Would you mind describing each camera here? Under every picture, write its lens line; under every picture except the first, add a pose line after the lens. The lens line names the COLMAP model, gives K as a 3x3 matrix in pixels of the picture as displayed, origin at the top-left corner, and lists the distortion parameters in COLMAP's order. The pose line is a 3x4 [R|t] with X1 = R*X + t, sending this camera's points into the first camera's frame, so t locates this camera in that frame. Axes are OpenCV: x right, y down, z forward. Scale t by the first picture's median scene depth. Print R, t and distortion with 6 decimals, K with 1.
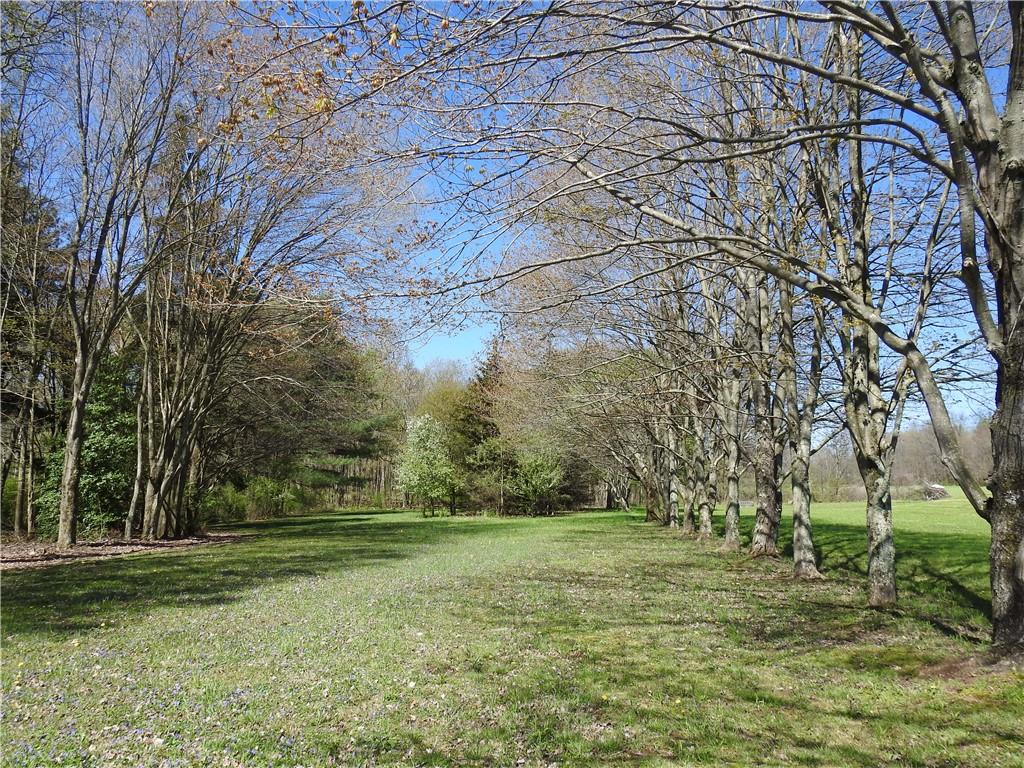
lens RADIAL K [[736.8, 0, 510.6], [0, 736.8, 375.4], [0, 0, 1]] dist [0.005728, -0.001667]
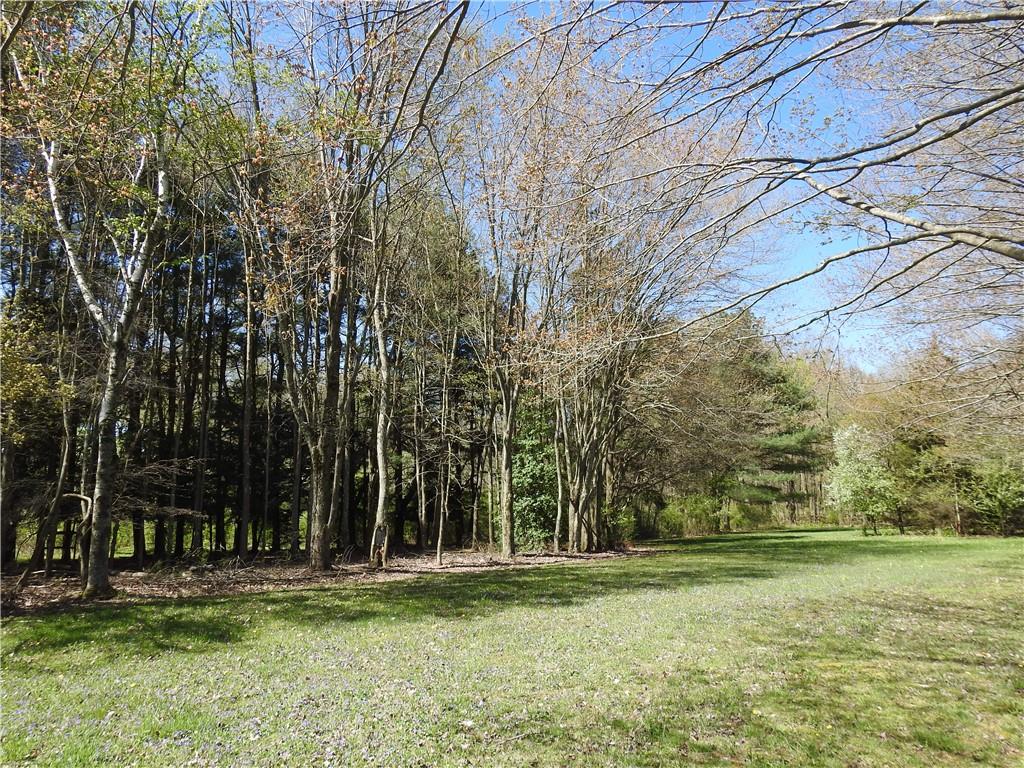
lens RADIAL K [[736.8, 0, 510.6], [0, 736.8, 375.4], [0, 0, 1]] dist [0.005728, -0.001667]
pose [[0.819715, -0.109848, -0.562140, 0.100821], [0.098221, 0.993858, -0.050984, -0.005231], [0.564287, -0.013422, 0.825469, -0.013087]]
